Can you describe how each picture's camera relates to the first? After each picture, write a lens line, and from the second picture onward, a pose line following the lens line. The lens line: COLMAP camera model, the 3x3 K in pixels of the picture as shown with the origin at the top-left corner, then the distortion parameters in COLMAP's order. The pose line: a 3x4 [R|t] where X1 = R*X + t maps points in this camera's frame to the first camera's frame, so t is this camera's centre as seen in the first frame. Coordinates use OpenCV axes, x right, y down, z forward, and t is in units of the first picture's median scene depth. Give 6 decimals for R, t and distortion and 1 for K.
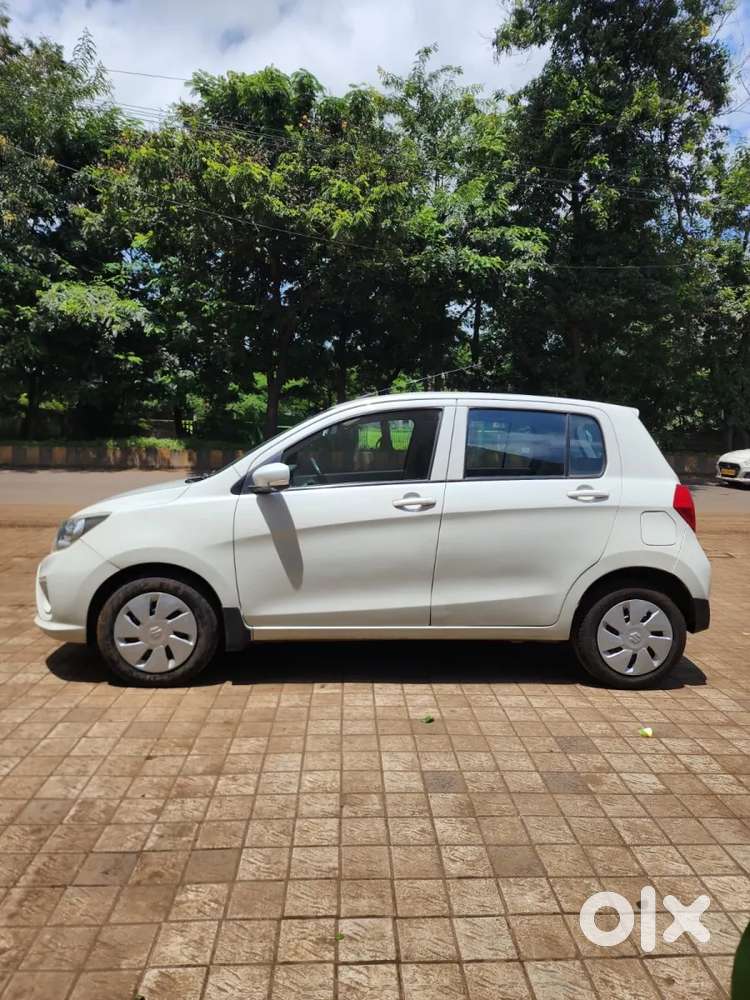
lens RADIAL K [[671.0, 0, 384.8], [0, 671.0, 498.2], [0, 0, 1]] dist [0.077893, -0.072431]
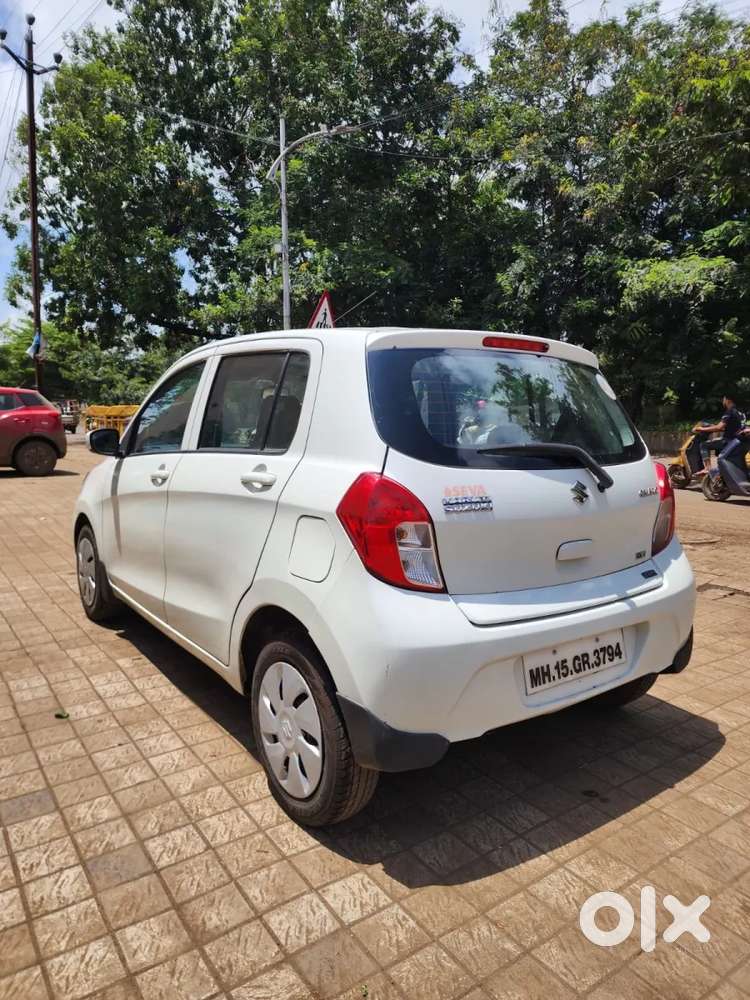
lens RADIAL K [[671.6, 0, 384.1], [0, 671.6, 505.1], [0, 0, 1]] dist [0.063852, -0.055632]
pose [[0.536409, 0.090997, -0.839038, 0.913513], [-0.066703, 0.995631, 0.065337, -0.031452], [0.841318, 0.020919, 0.540136, 0.774938]]
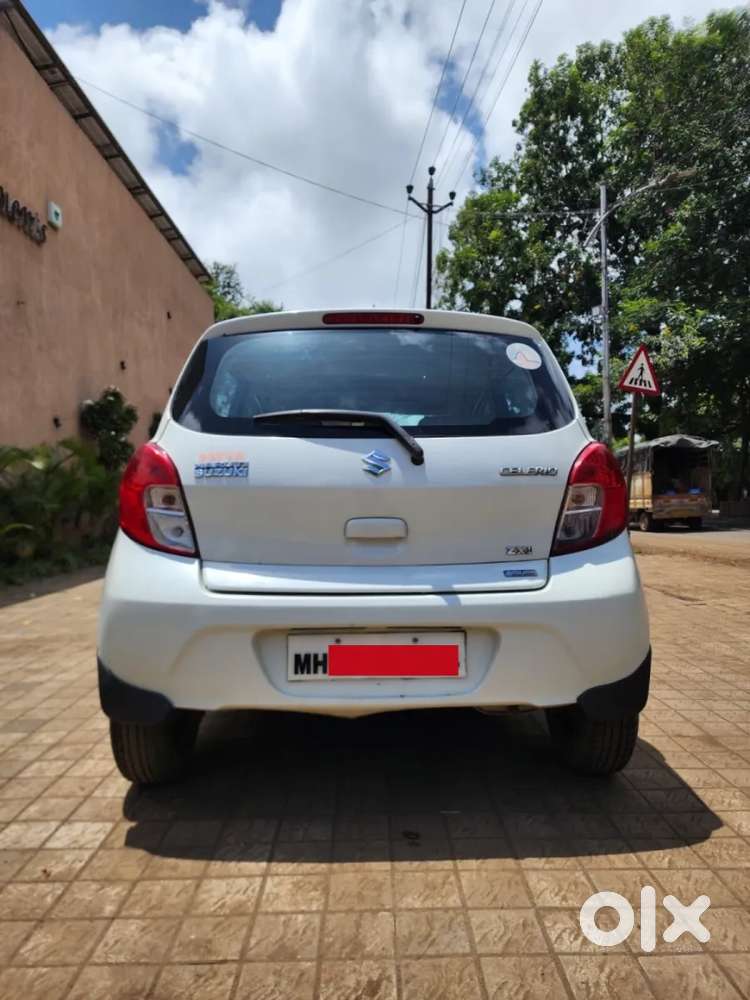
lens RADIAL K [[678.1, 0, 374.9], [0, 678.1, 508.5], [0, 0, 1]] dist [0.059667, -0.056111]
pose [[-0.050267, -0.017710, -0.998579, 1.037096], [-0.071913, 0.997312, -0.014067, 0.029419], [0.996143, 0.071104, -0.051405, 1.283904]]
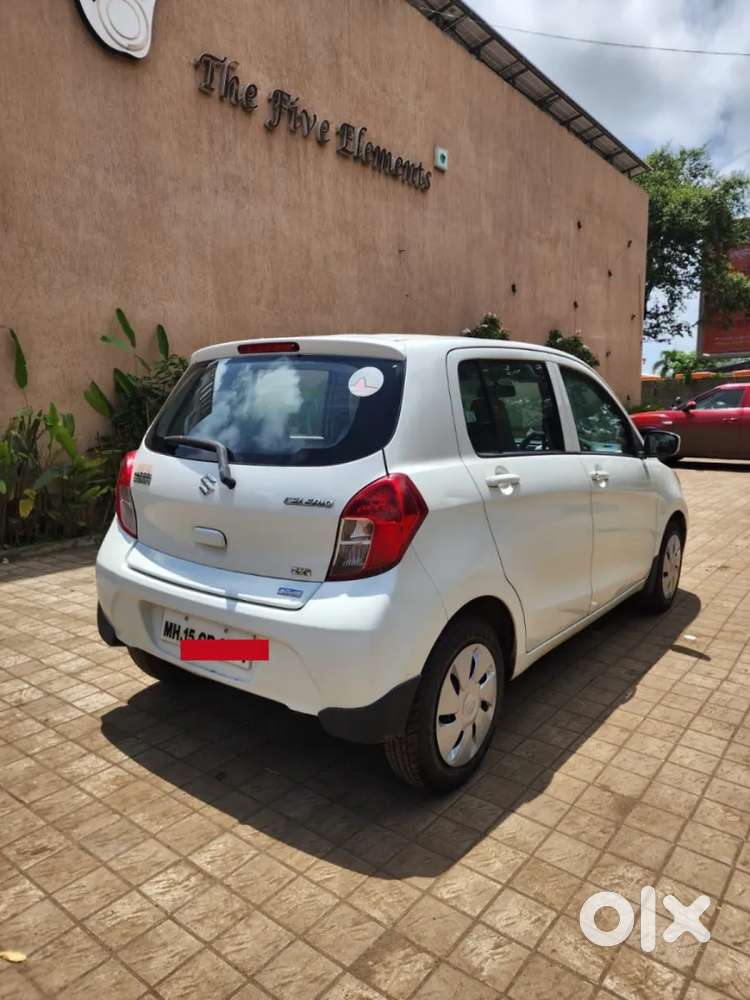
lens RADIAL K [[671.0, 0, 384.8], [0, 671.0, 498.2], [0, 0, 1]] dist [0.077893, -0.072431]
pose [[-0.660073, 0.076538, -0.747292, 0.876402], [-0.081497, 0.981628, 0.172524, -0.130352], [0.746767, 0.174781, -0.641709, 1.815366]]
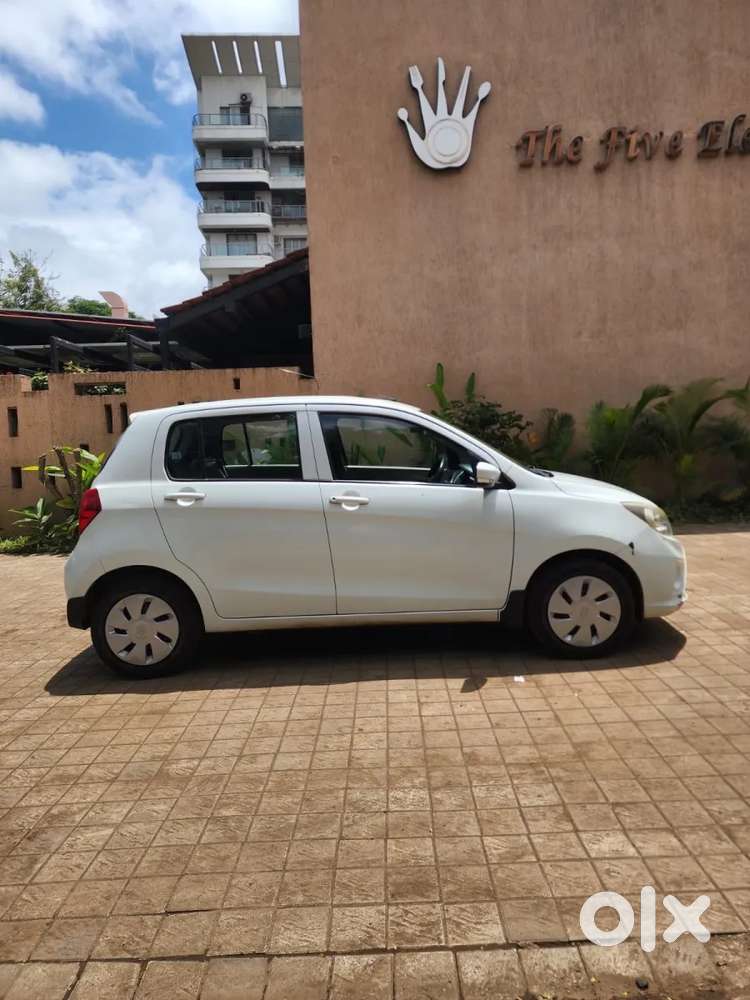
lens RADIAL K [[663.7, 0, 375.0], [0, 663.7, 500.0], [0, 0, 1]] dist [0.072850, -0.060632]
pose [[-0.997178, 0.009966, 0.074413, -0.109378], [0.023012, 0.984016, 0.176588, -0.214465], [-0.071464, 0.177802, -0.981468, 2.484405]]
